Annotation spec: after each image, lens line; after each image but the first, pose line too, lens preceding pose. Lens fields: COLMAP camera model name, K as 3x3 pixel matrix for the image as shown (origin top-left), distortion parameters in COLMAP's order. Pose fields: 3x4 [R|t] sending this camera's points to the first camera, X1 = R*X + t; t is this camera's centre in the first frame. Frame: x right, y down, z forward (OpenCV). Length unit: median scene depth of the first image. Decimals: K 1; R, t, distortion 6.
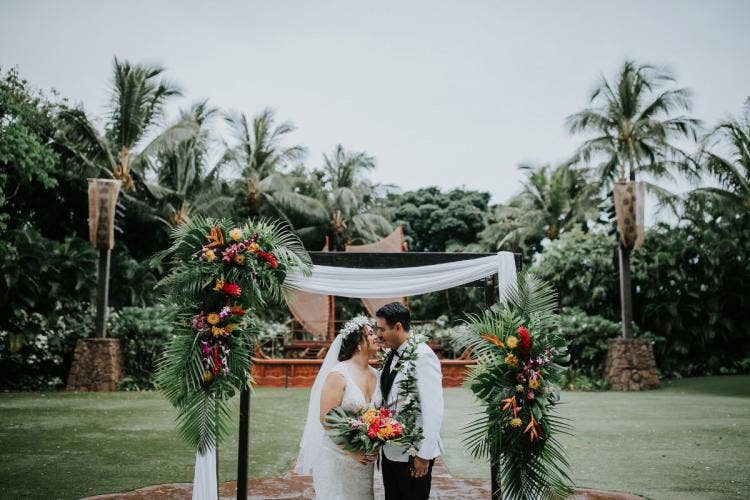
lens RADIAL K [[682.0, 0, 375.0], [0, 682.0, 250.0], [0, 0, 1]] dist [-0.012093, -0.005470]
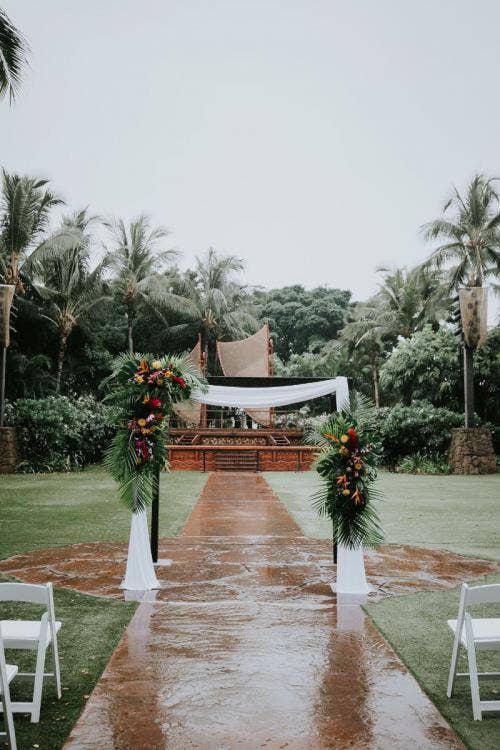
lens RADIAL K [[692.7, 0, 250.0], [0, 692.7, 375.0], [0, 0, 1]] dist [0.010164, 0.002289]
pose [[0.999882, 0.003757, 0.014876, -0.007146], [-0.004646, 0.998177, 0.060169, -0.024644], [-0.014622, -0.060231, 0.998077, -0.130366]]
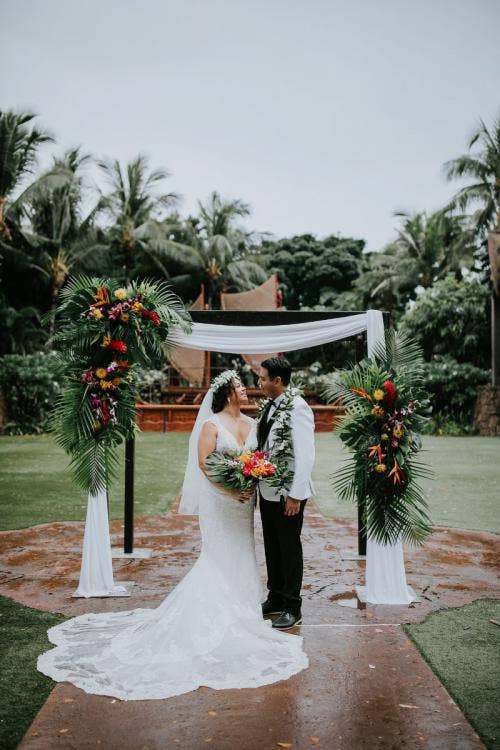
lens RADIAL K [[682.0, 0, 245.0], [0, 682.0, 367.3], [0, 0, 1]] dist [-0.012093, -0.005470]
pose [[0.999980, 0.000917, -0.006243, -0.000923], [-0.000249, 0.994354, 0.106109, -0.005994], [0.006305, -0.106105, 0.994335, -0.018258]]
